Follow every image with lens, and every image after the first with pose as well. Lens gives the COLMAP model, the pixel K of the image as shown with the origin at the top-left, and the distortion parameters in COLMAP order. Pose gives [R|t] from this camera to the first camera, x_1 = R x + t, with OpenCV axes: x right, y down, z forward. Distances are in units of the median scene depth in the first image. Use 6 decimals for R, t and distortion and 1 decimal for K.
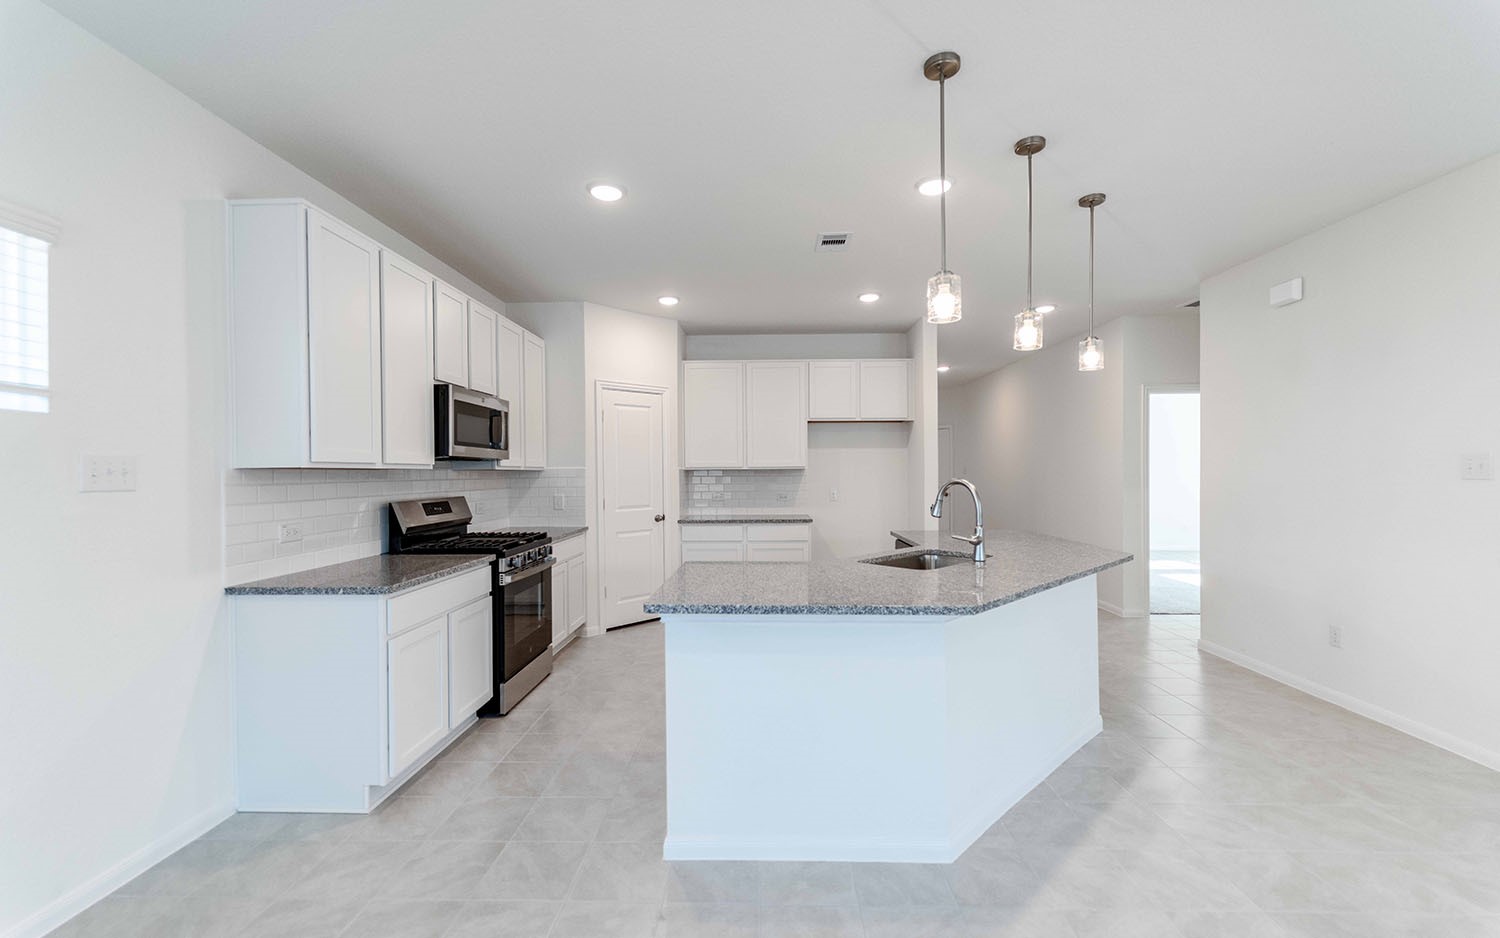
lens RADIAL K [[610.6, 0, 748.8], [0, 610.6, 474.0], [0, 0, 1]] dist [0.002512, -0.002240]
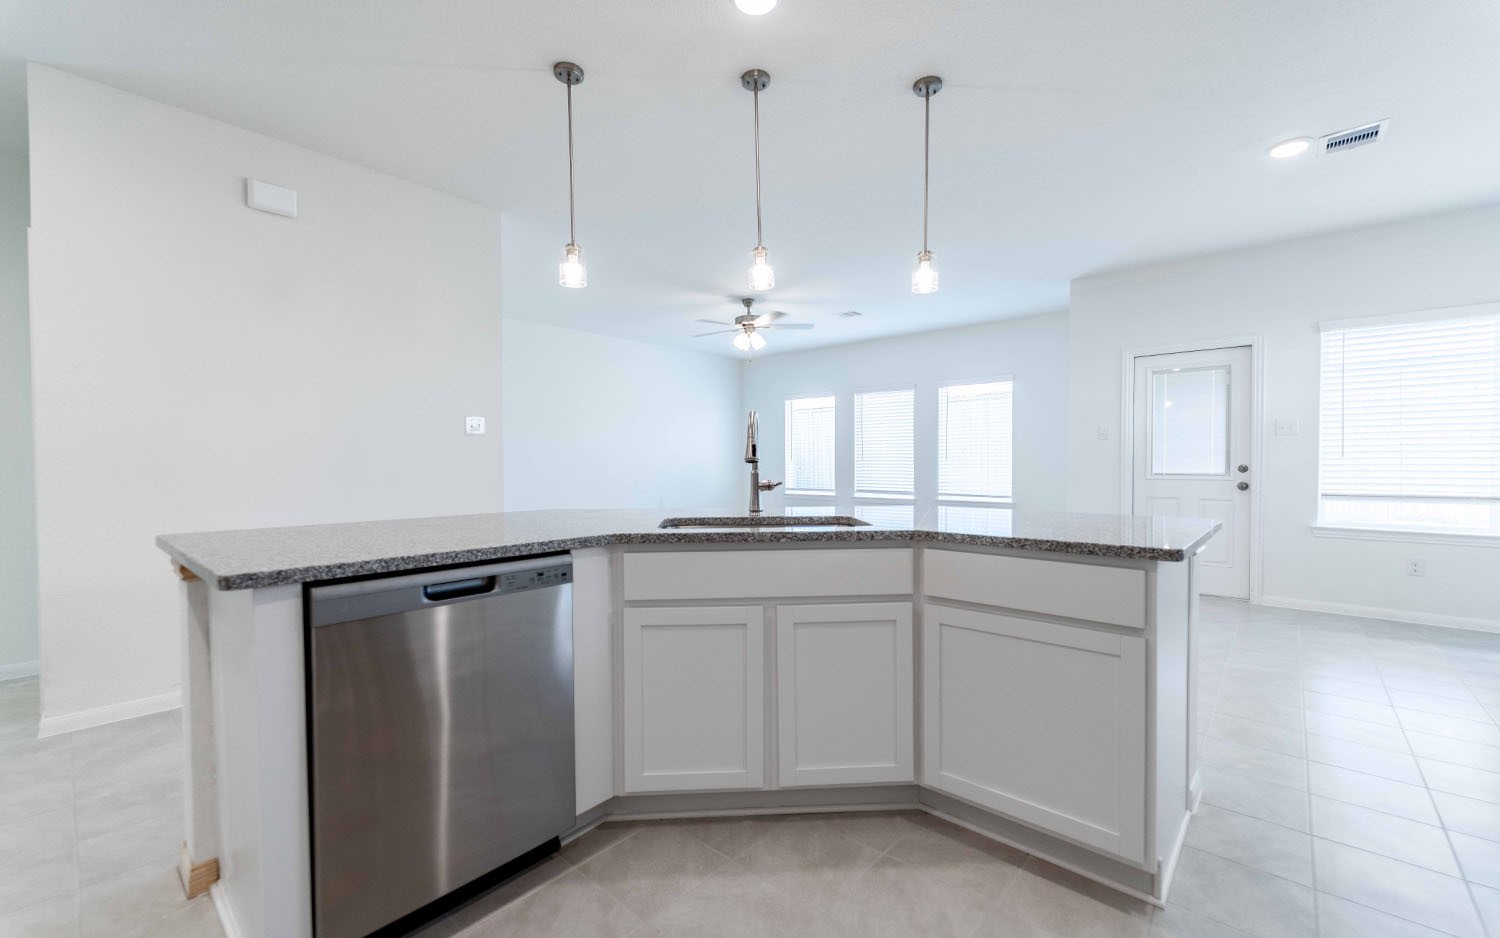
lens RADIAL K [[610.6, 0, 750.4], [0, 610.6, 475.2], [0, 0, 1]] dist [0.002512, -0.002240]
pose [[-0.767690, -0.006989, 0.640783, -0.129550], [0.009393, 0.999710, 0.022158, 0.060337], [-0.640752, 0.023029, -0.767402, 1.367804]]
